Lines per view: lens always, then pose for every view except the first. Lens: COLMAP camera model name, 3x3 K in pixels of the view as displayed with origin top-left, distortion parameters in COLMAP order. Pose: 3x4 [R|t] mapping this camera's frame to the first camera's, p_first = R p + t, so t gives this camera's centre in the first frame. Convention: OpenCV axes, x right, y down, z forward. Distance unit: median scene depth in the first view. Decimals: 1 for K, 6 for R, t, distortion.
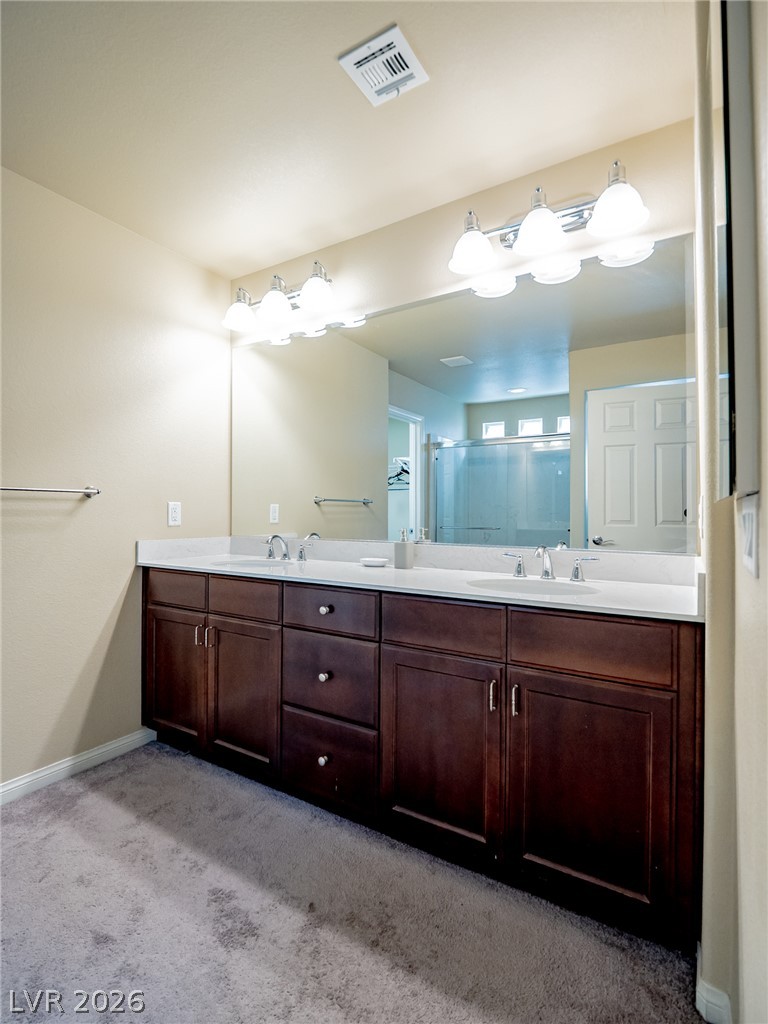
lens RADIAL K [[499.6, 0, 358.9], [0, 499.6, 508.6], [0, 0, 1]] dist [-0.009509, 0.001125]
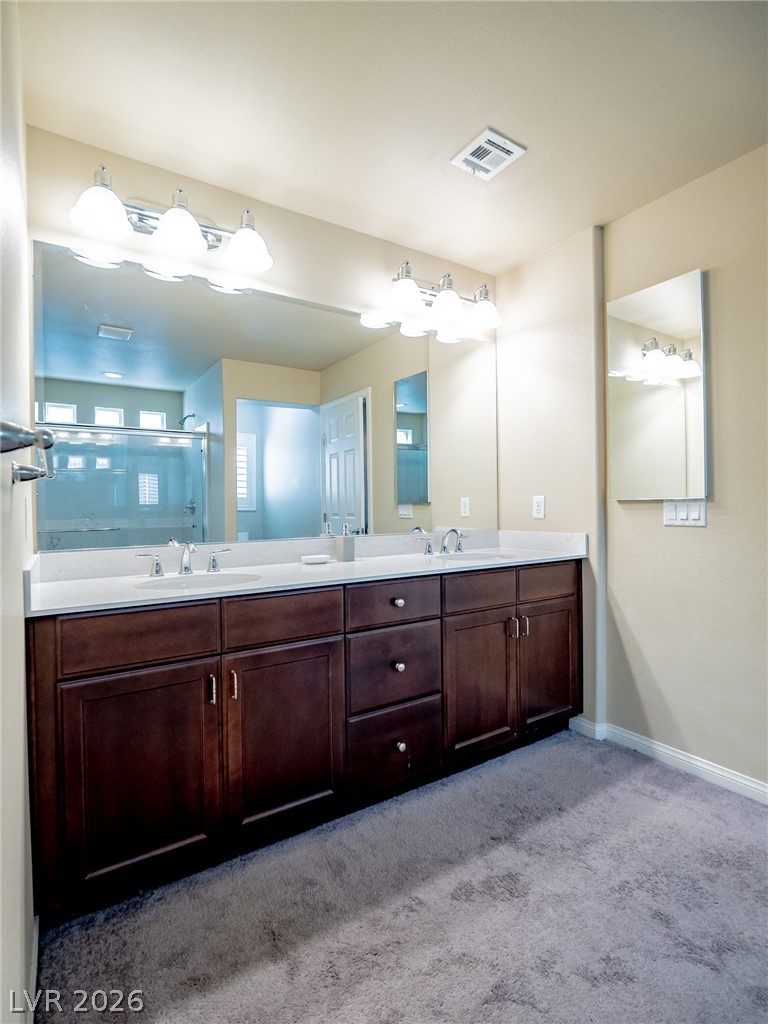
lens RADIAL K [[499.6, 0, 379.5], [0, 499.6, 509.7], [0, 0, 1]] dist [-0.009509, 0.001125]
pose [[0.412215, -0.014649, 0.910969, -1.058210], [0.005530, 0.999893, 0.013576, -0.003366], [-0.911070, -0.000558, 0.412251, 0.627673]]
